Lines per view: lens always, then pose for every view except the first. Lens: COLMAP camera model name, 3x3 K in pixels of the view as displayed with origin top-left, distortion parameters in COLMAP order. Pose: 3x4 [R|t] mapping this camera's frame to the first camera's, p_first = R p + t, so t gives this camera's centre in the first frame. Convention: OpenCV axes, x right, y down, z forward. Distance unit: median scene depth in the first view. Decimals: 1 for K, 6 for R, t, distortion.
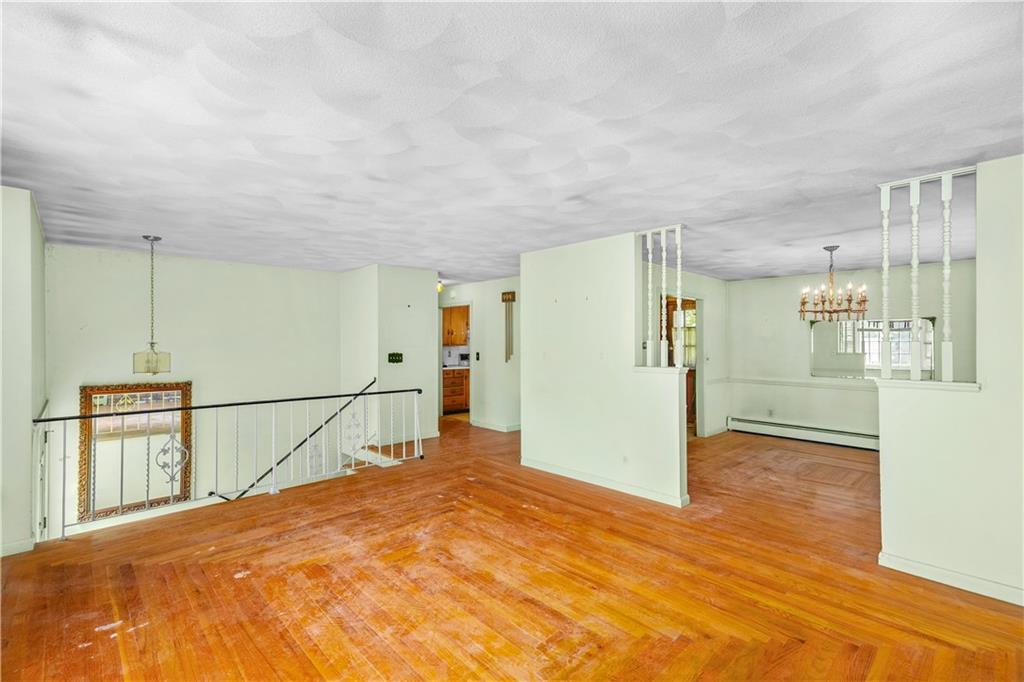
lens RADIAL K [[464.8, 0, 509.1], [0, 464.8, 338.3], [0, 0, 1]] dist [0.013668, 0.000628]
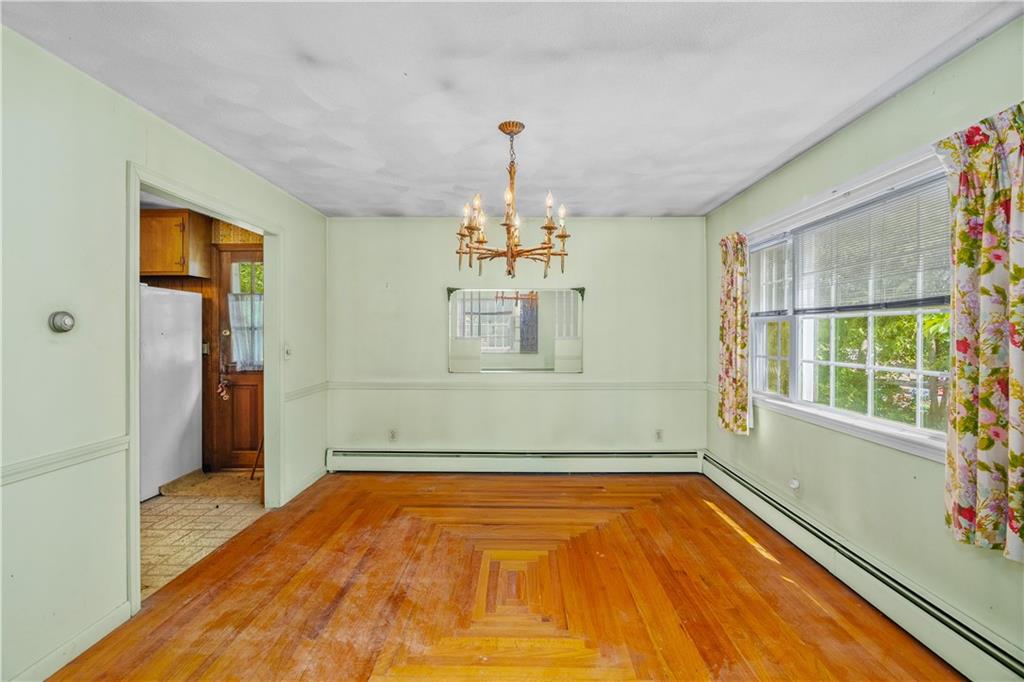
lens RADIAL K [[464.8, 0, 511.3], [0, 464.8, 328.0], [0, 0, 1]] dist [0.013668, 0.000628]
pose [[0.705773, -0.002439, 0.708434, 0.479927], [-0.000139, 0.999994, 0.003582, 0.029769], [-0.708438, -0.002626, 0.705768, 0.932841]]
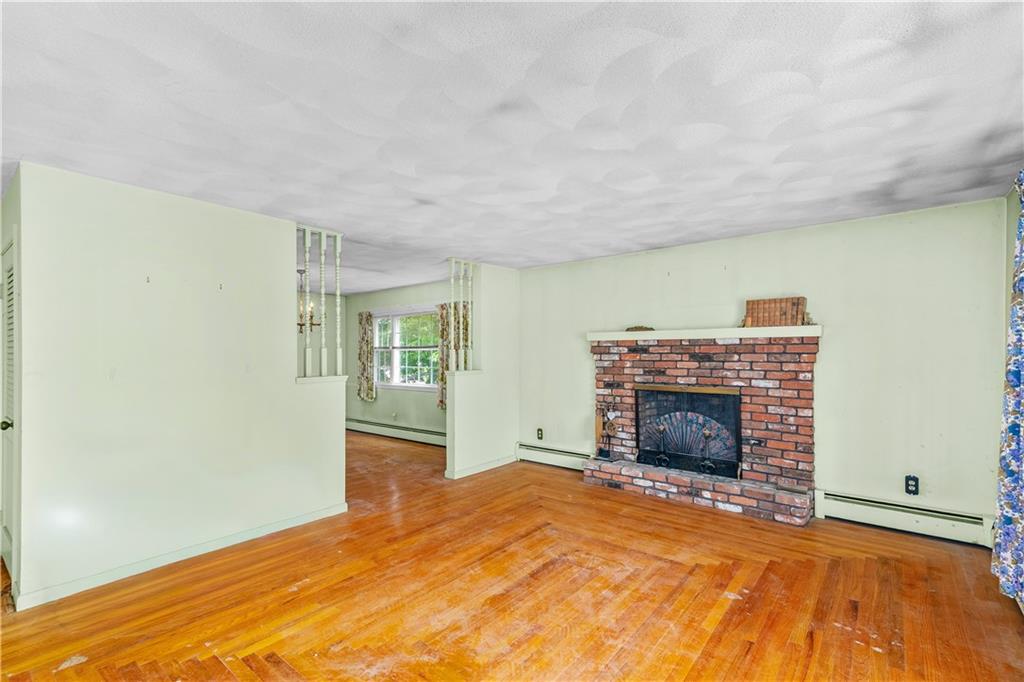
lens RADIAL K [[464.8, 0, 511.9], [0, 464.8, 345.8], [0, 0, 1]] dist [0.013668, 0.000628]
pose [[-0.134360, 0.006439, 0.990912, -0.821485], [-0.003585, 0.999969, -0.006984, 0.005770], [-0.990926, -0.004491, -0.134333, 0.912570]]
